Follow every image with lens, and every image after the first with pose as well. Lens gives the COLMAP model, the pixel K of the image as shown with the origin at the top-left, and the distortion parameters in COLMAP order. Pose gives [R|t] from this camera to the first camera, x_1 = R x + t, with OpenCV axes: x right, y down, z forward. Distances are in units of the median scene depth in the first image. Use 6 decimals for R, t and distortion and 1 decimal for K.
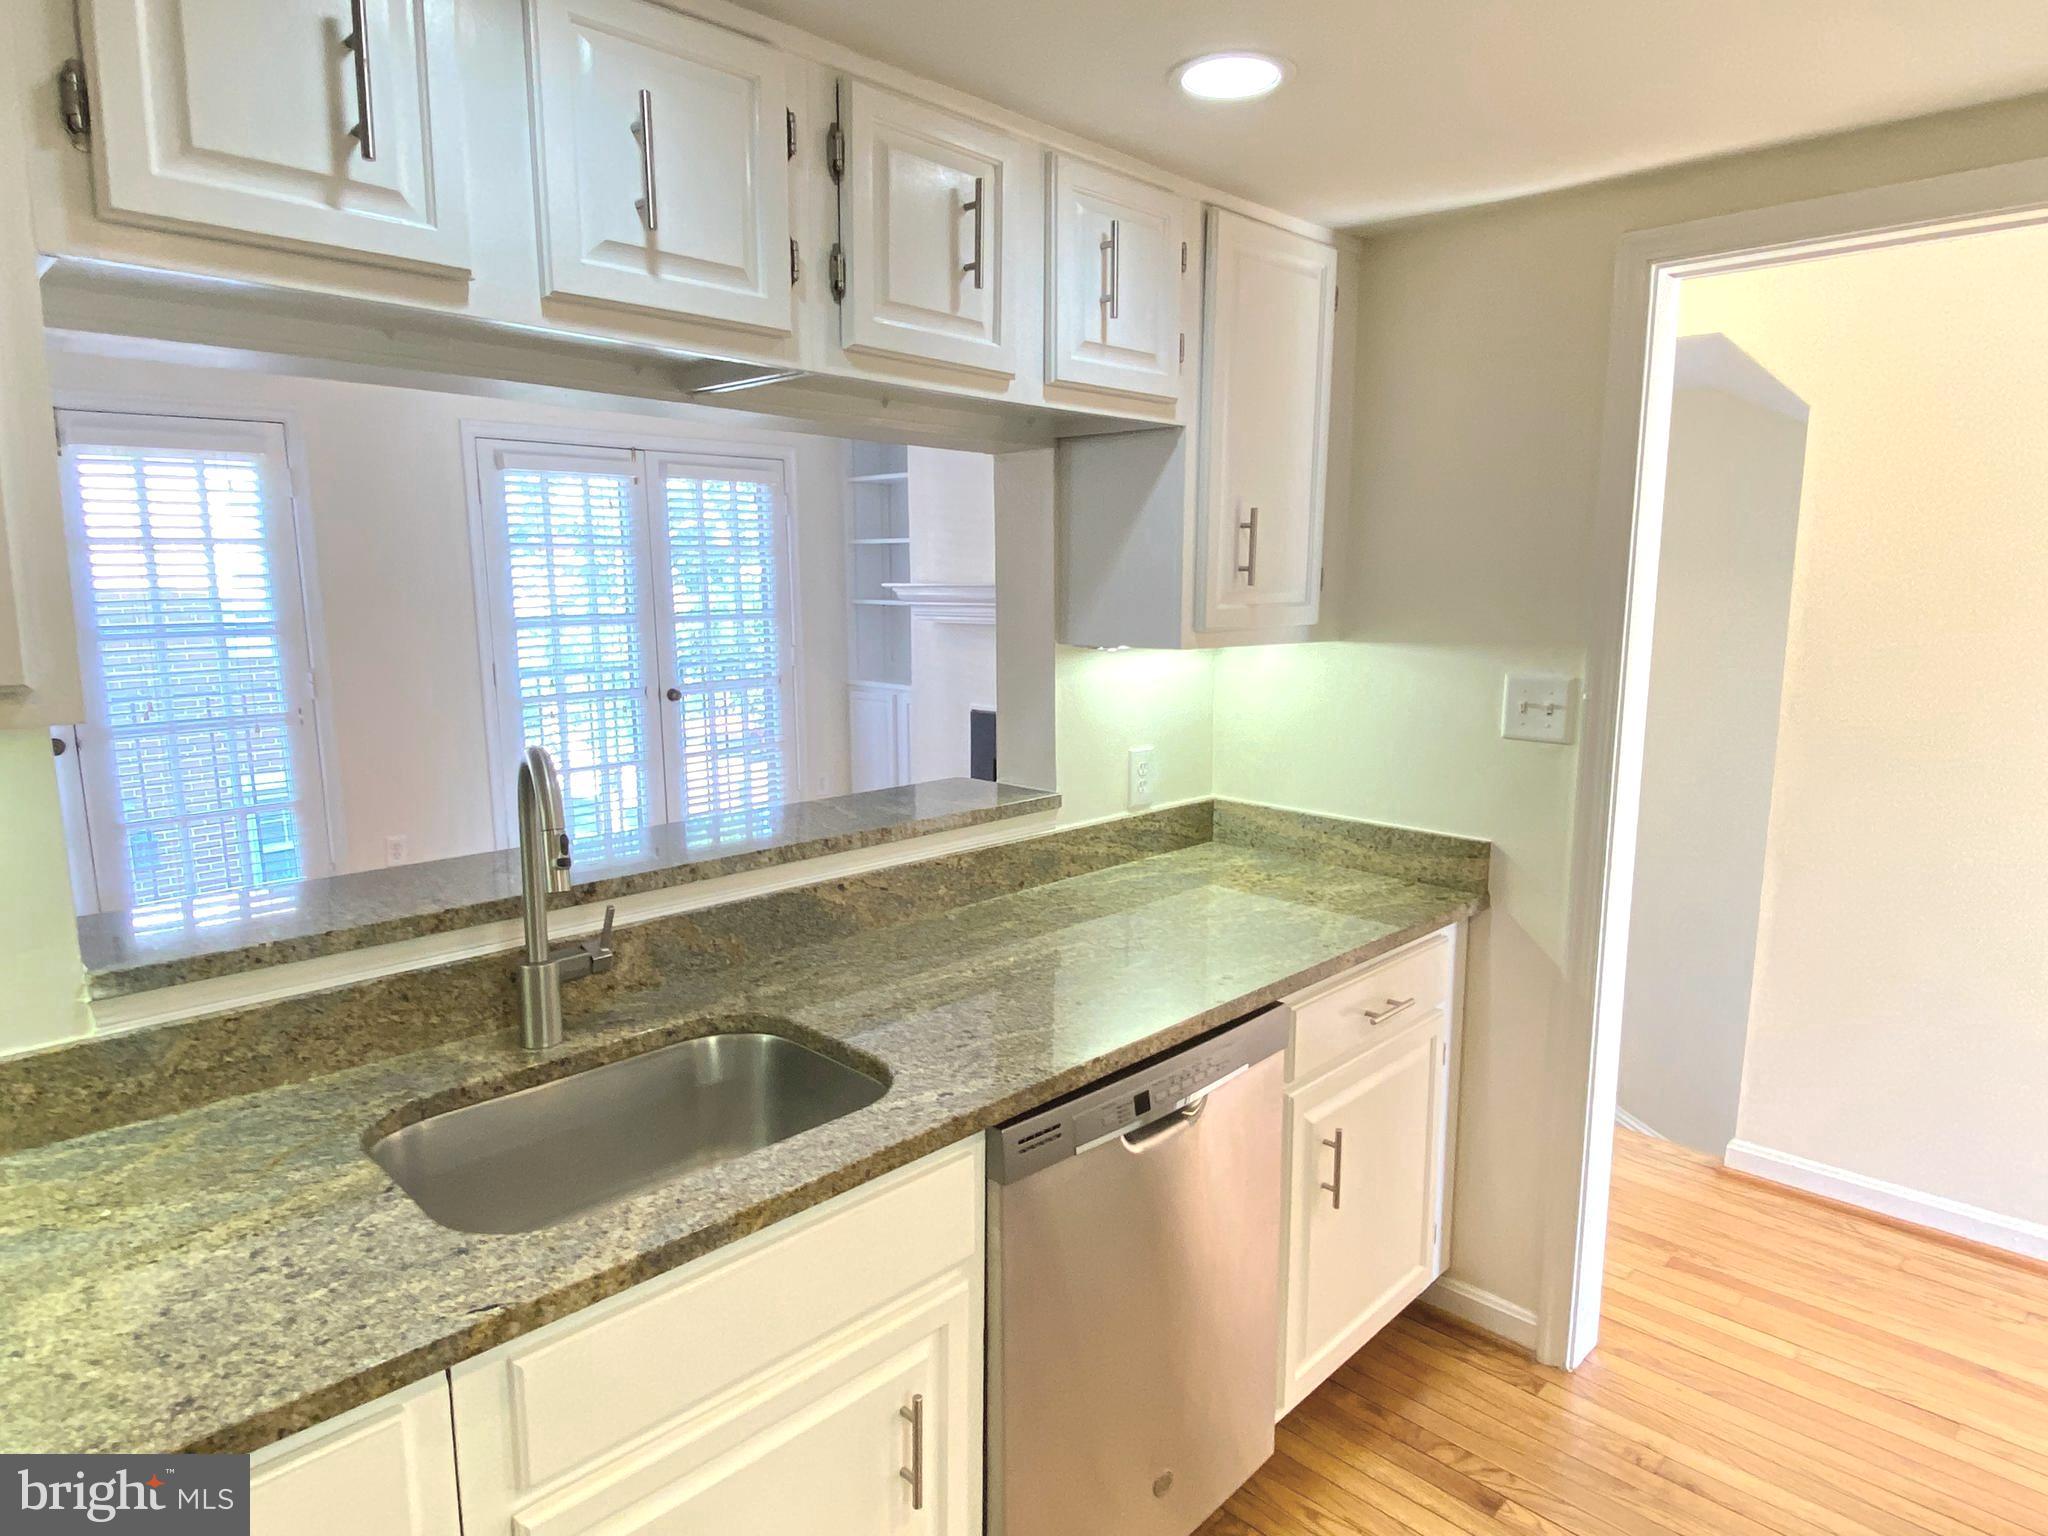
lens RADIAL K [[1211.6, 0, 1024.0], [0, 1211.6, 768.0], [0, 0, 1]] dist [0.040282, -0.003535]
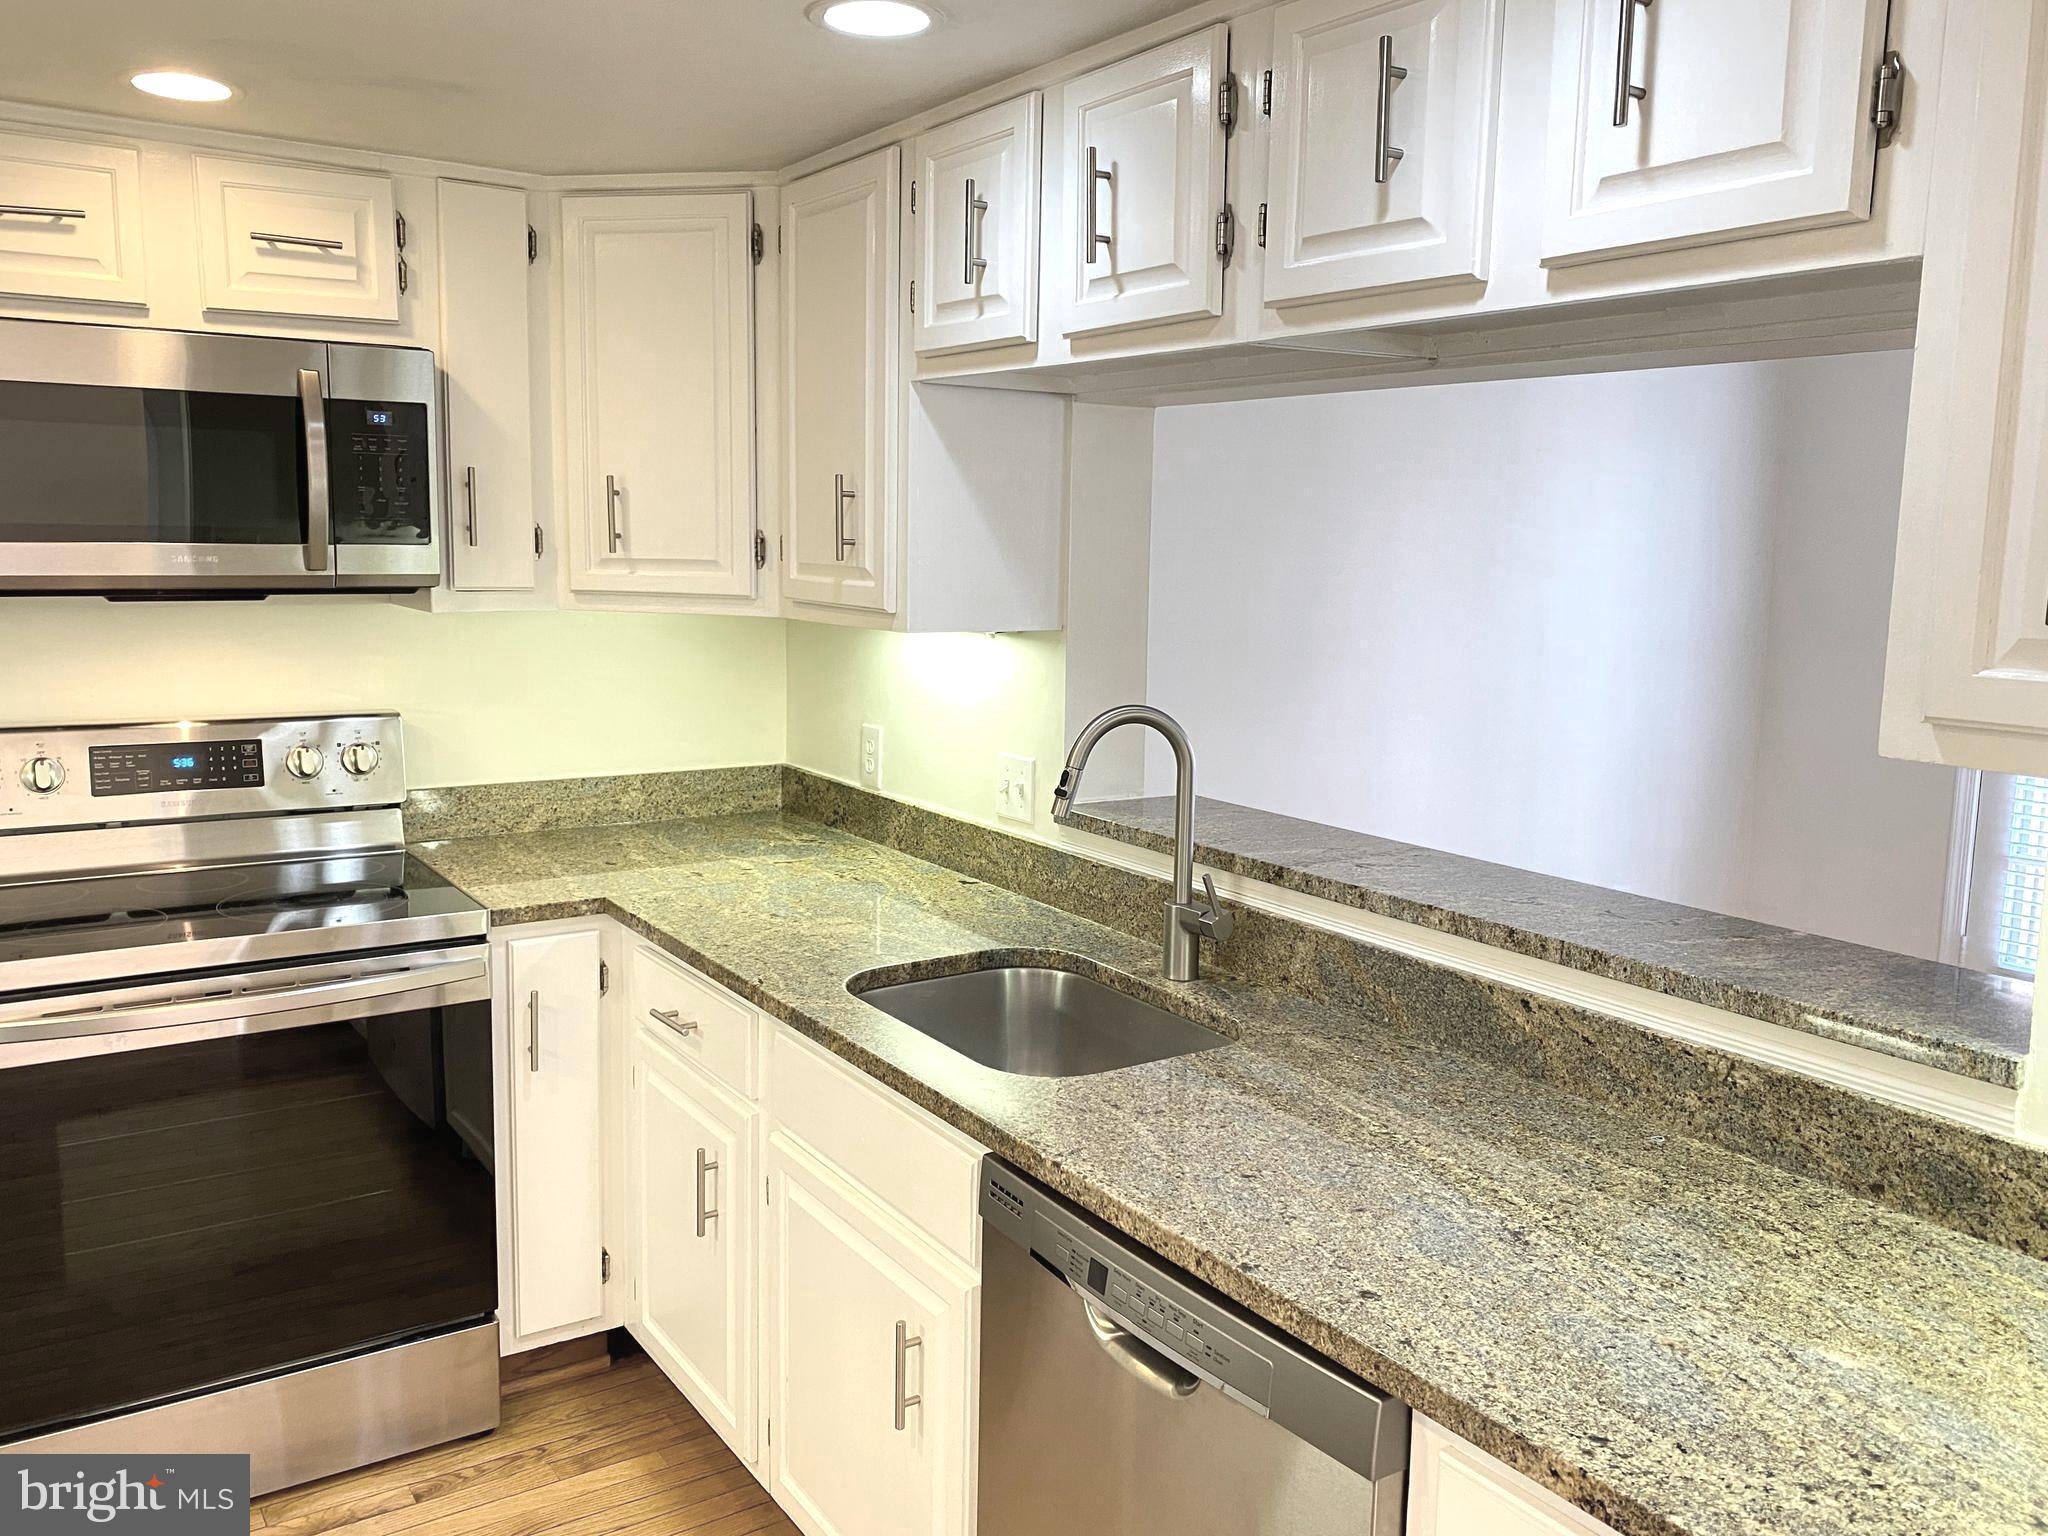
lens RADIAL K [[1689.9, 0, 1024.0], [0, 1689.9, 768.0], [0, 0, 1]] dist [0.032822, 0.002627]
pose [[-0.224490, 0.136038, -0.964934, 0.966429], [-0.168751, 0.969820, 0.175986, -0.182925], [0.959754, 0.202341, -0.194759, 0.990197]]
